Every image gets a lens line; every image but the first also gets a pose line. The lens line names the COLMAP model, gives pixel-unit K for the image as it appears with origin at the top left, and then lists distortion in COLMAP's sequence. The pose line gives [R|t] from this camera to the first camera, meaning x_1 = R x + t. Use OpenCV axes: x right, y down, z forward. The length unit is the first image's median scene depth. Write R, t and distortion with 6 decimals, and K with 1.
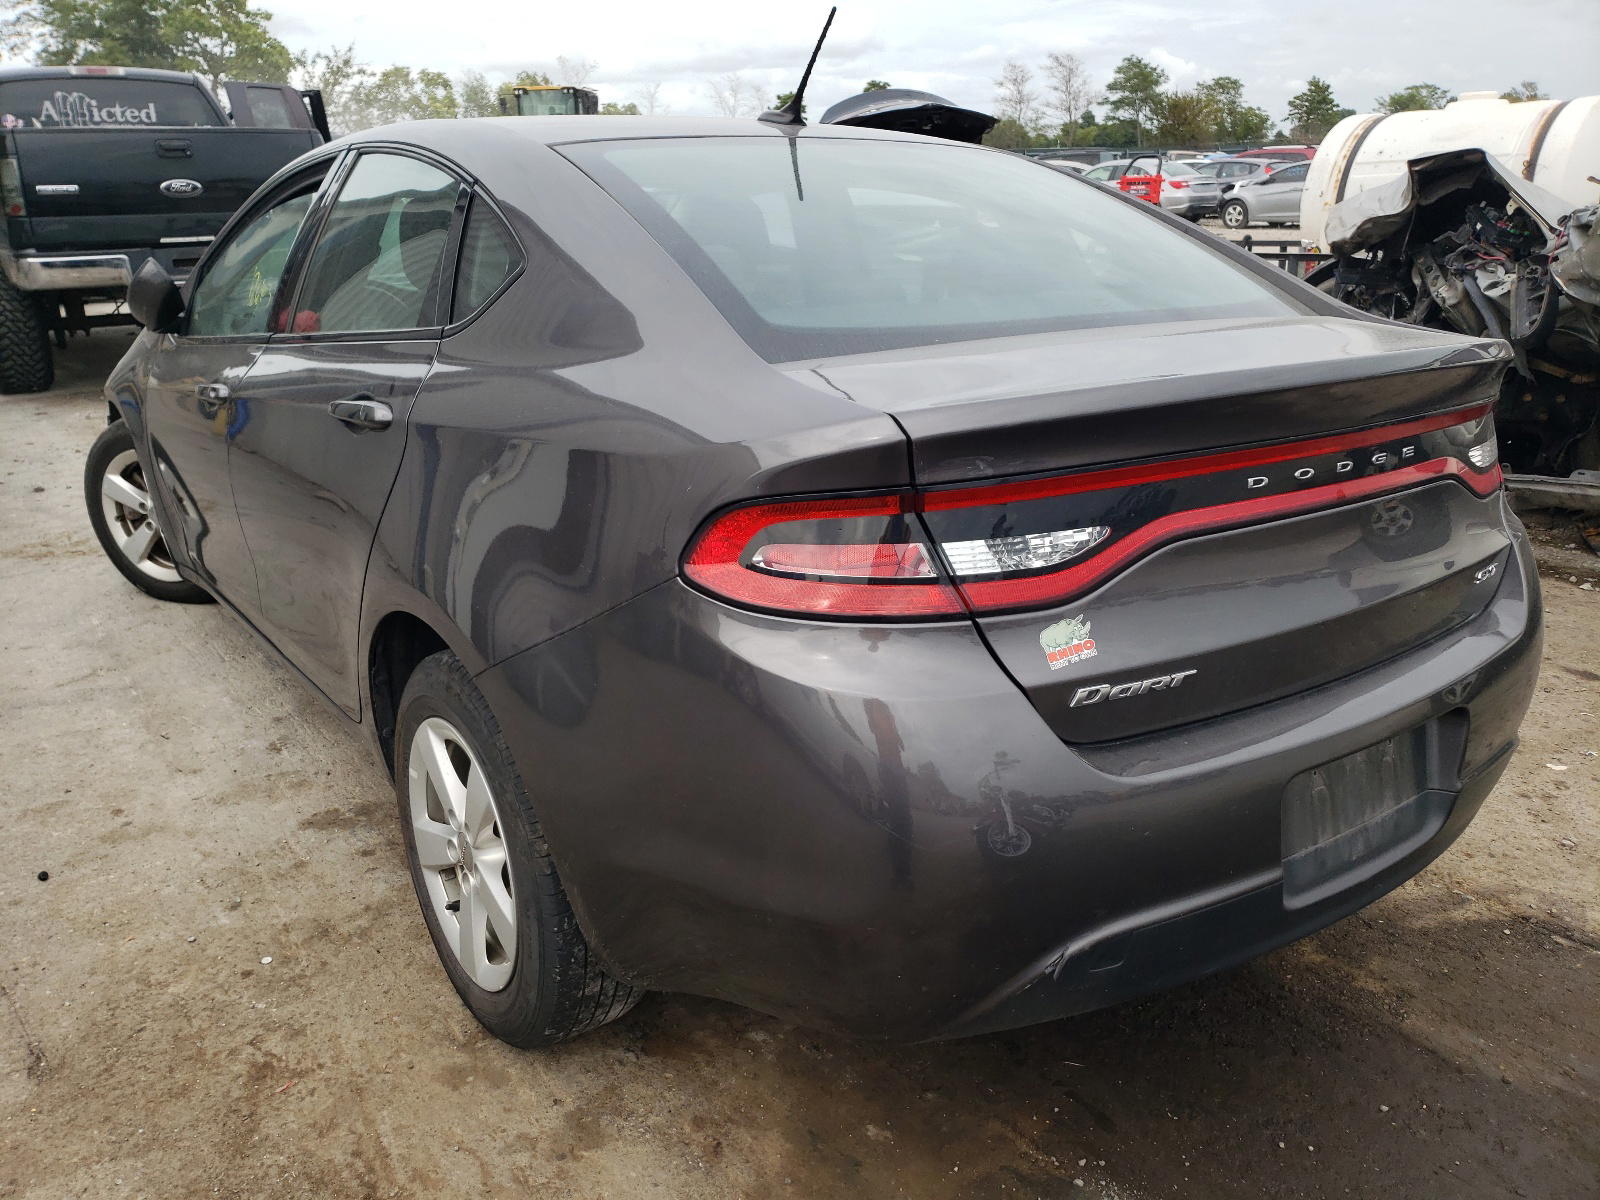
lens RADIAL K [[1261.4, 0, 794.2], [0, 1261.4, 647.4], [0, 0, 1]] dist [-0.003518, 0.001198]
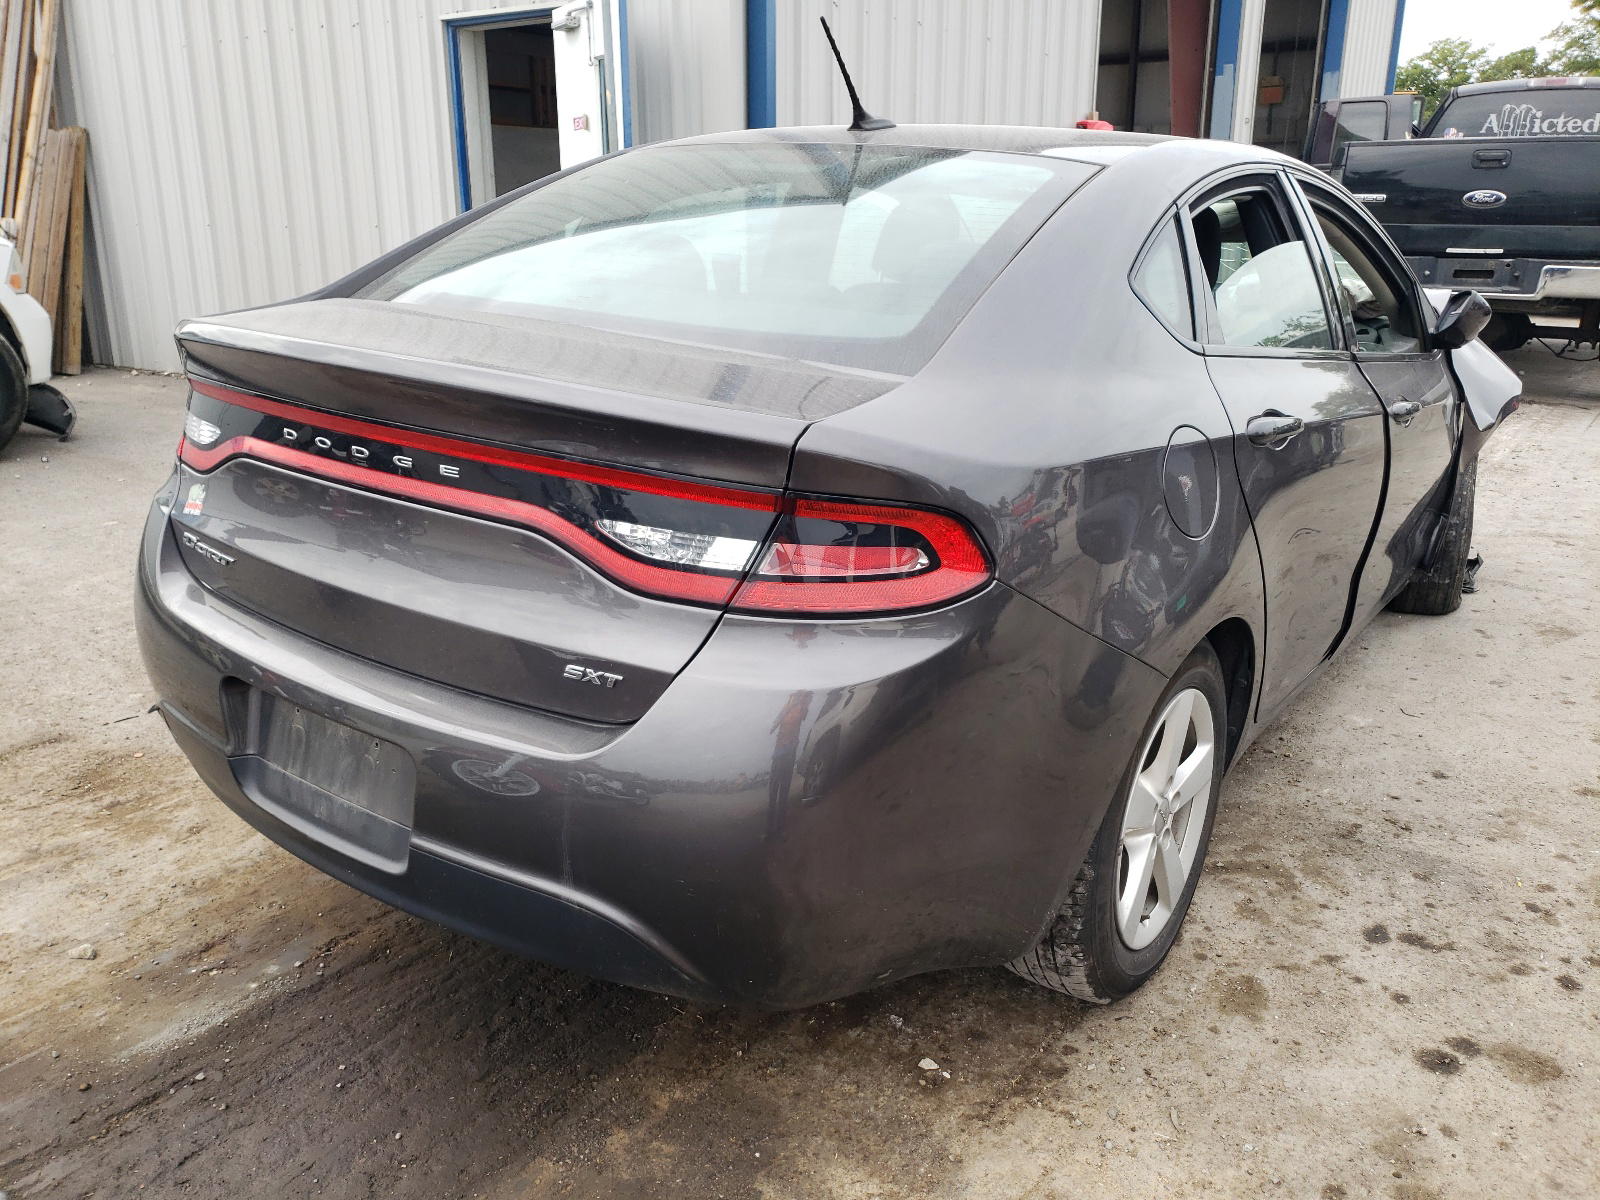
lens RADIAL K [[1261.4, 0, 794.2], [0, 1261.4, 647.4], [0, 0, 1]] dist [-0.003518, 0.001198]
pose [[0.318953, 0.340437, -0.884518, 0.330333], [-0.348607, 0.909978, 0.224530, -0.076800], [0.881330, 0.236735, 0.408919, 0.199881]]
